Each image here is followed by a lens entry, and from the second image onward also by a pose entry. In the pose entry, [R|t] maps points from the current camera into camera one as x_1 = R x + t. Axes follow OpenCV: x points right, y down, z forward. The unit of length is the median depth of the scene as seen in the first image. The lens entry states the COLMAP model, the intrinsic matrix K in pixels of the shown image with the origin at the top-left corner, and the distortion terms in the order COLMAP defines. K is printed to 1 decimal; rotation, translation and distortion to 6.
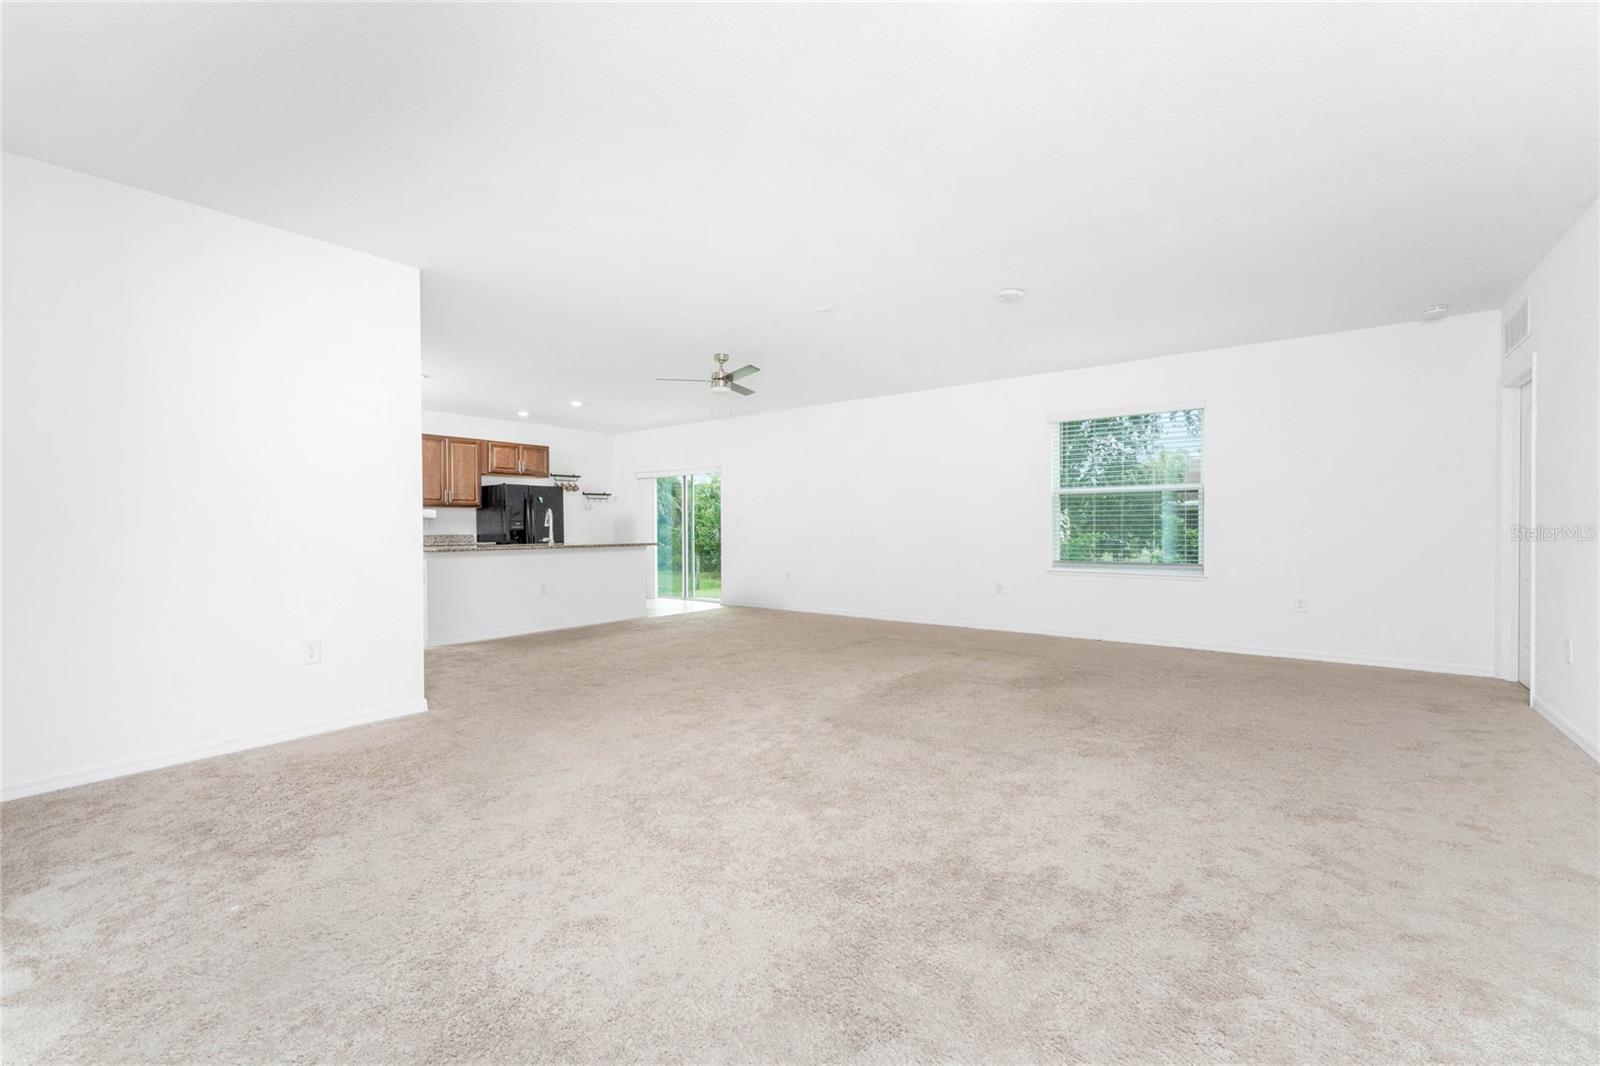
lens RADIAL K [[664.5, 0, 794.4], [0, 664.5, 536.8], [0, 0, 1]] dist [0.001392, 0.000221]
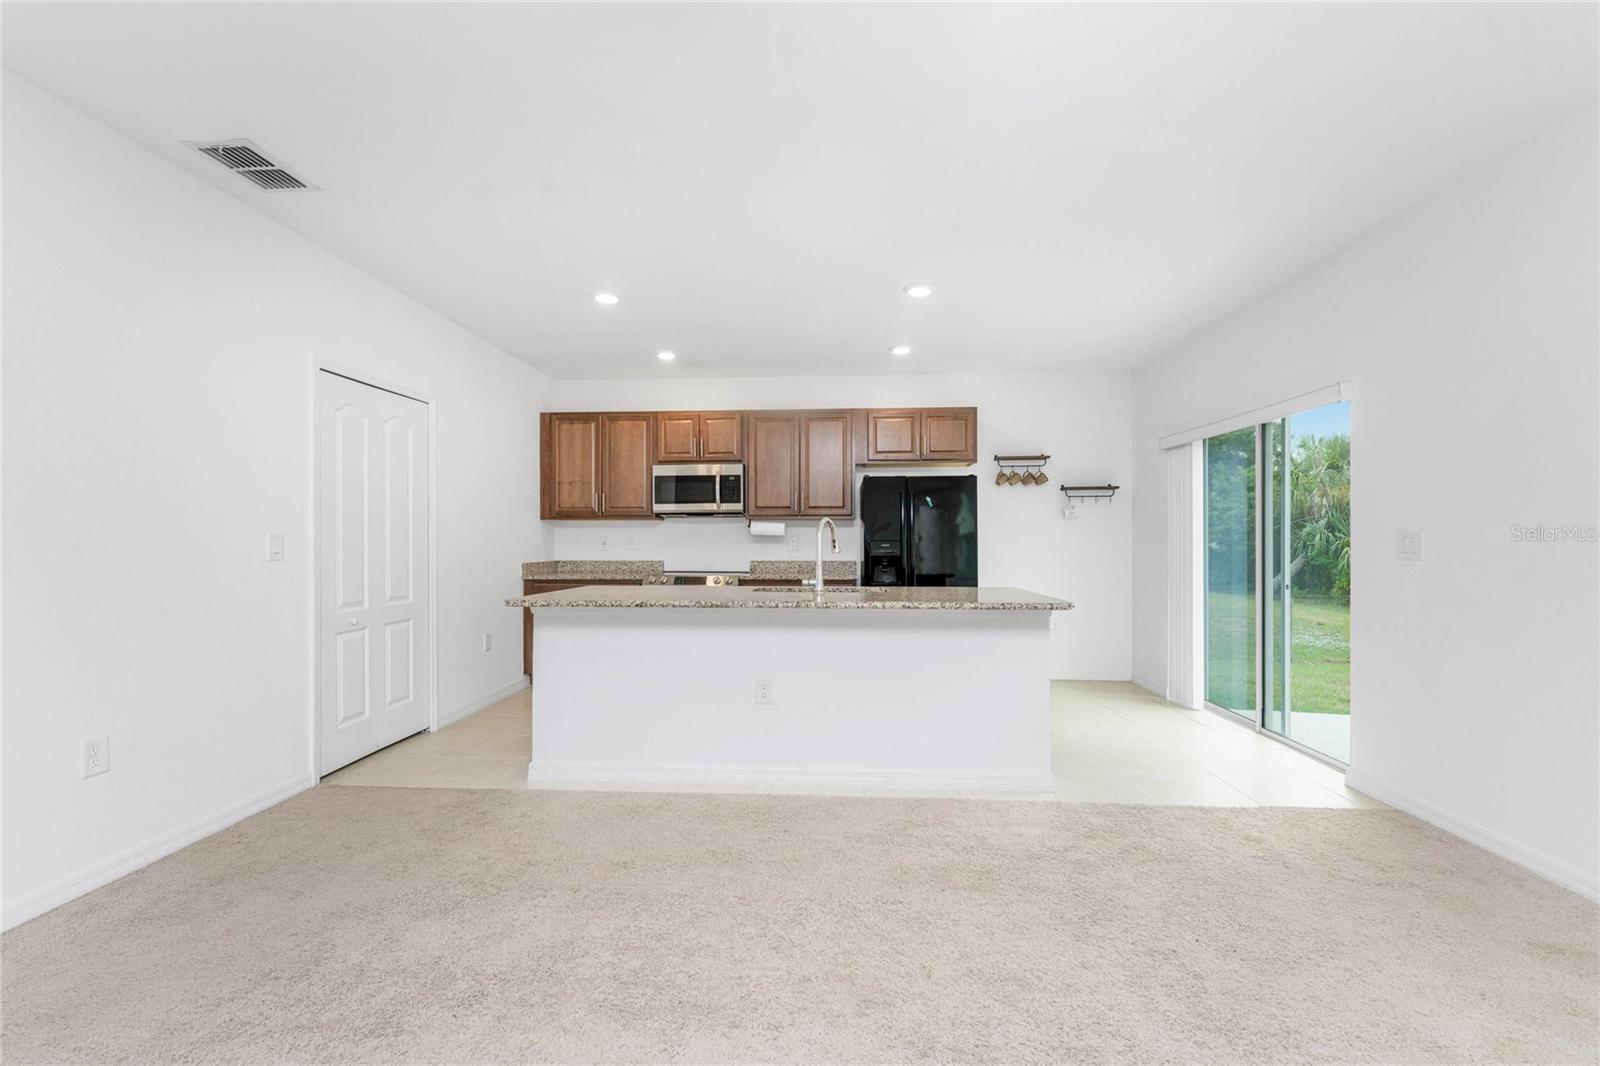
lens RADIAL K [[664.5, 0, 794.4], [0, 664.5, 536.8], [0, 0, 1]] dist [0.001392, 0.000221]
pose [[0.563424, 0.000966, -0.826167, 0.009075], [-0.016012, 0.999824, -0.009750, -0.019187], [0.826012, 0.018722, 0.563341, 0.589709]]
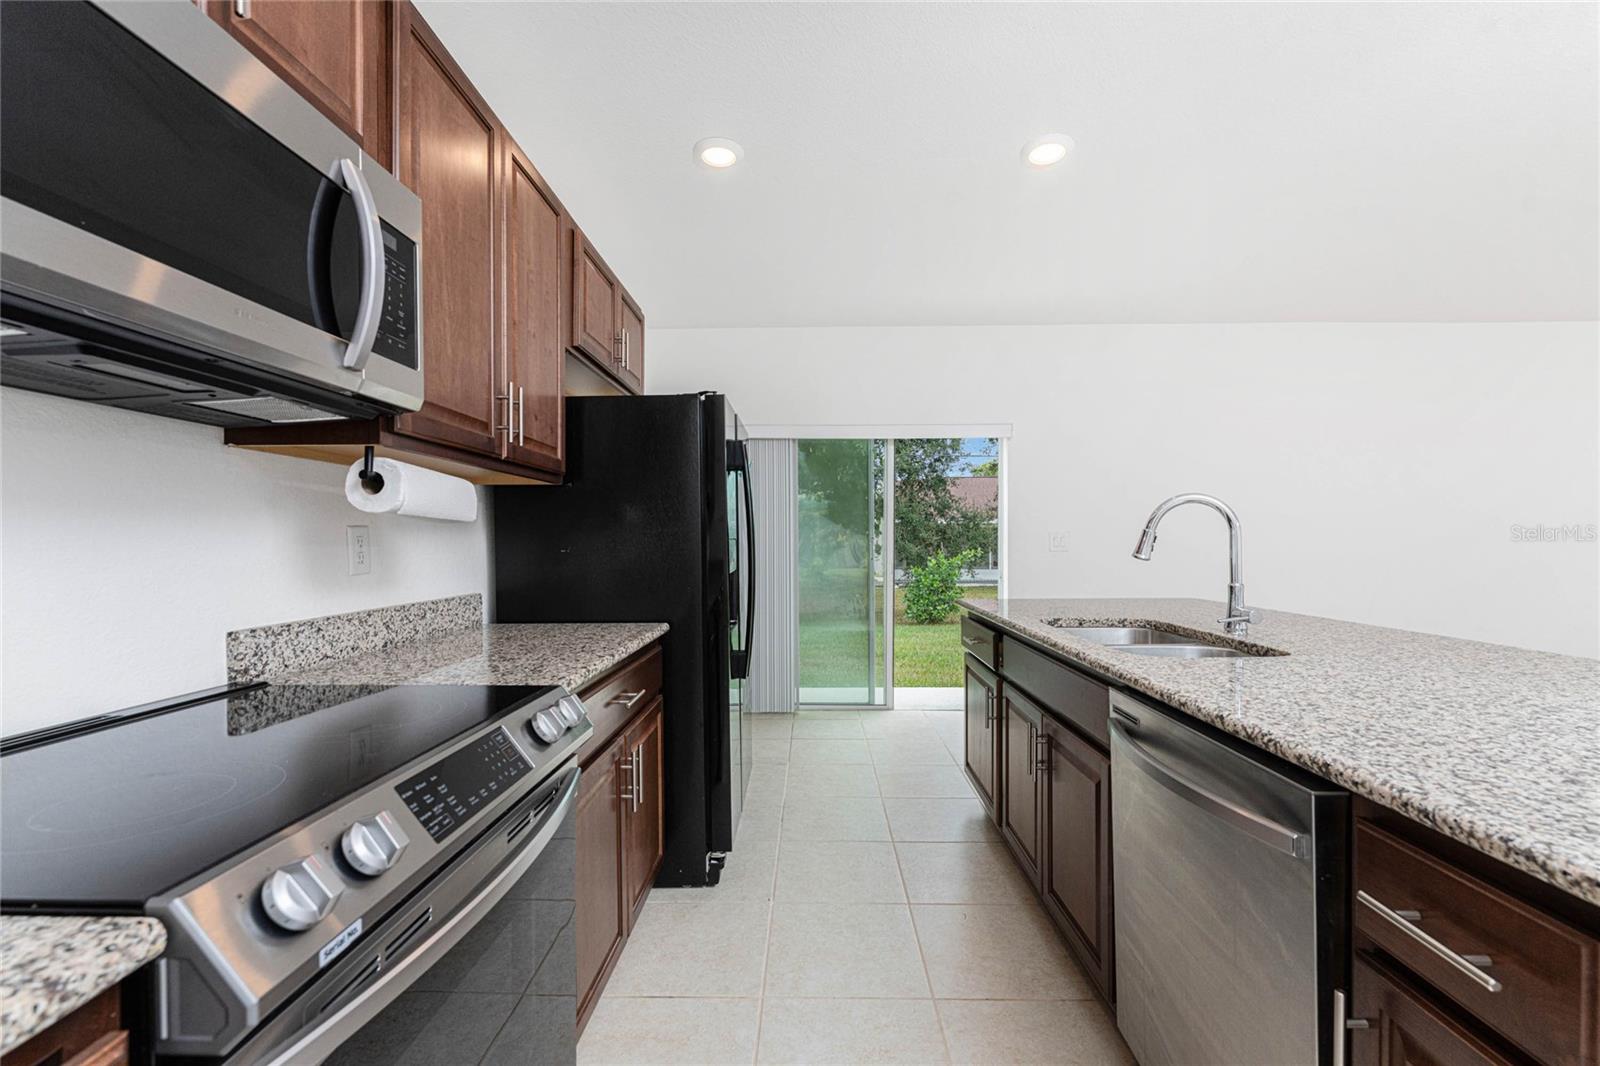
lens RADIAL K [[664.5, 0, 794.4], [0, 664.5, 536.8], [0, 0, 1]] dist [0.001392, 0.000221]
pose [[0.807290, 0.005885, 0.590126, -0.531476], [0.008103, 0.999745, -0.021055, -0.017773], [-0.590099, 0.021779, 0.807037, 0.733464]]
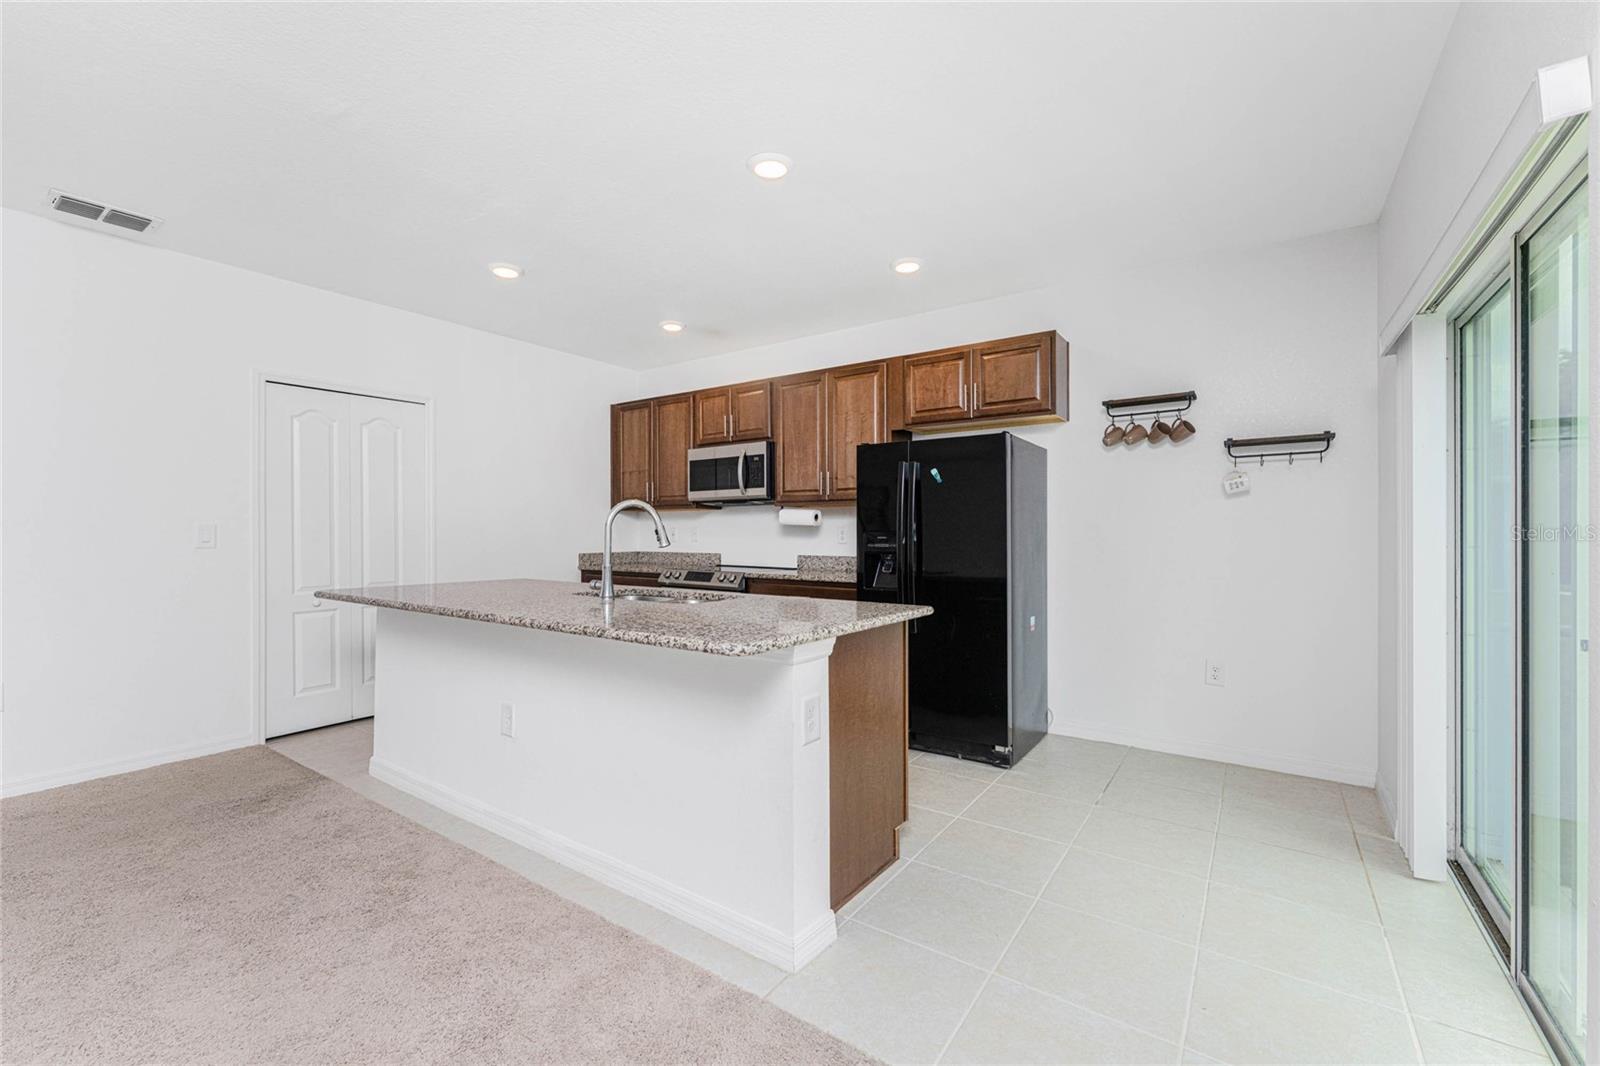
lens RADIAL K [[664.5, 0, 794.4], [0, 664.5, 536.8], [0, 0, 1]] dist [0.001392, 0.000221]
pose [[0.049972, 0.012432, -0.998673, -0.003367], [-0.016597, 0.999795, 0.011616, -0.023247], [0.998613, 0.015995, 0.050168, 0.884757]]
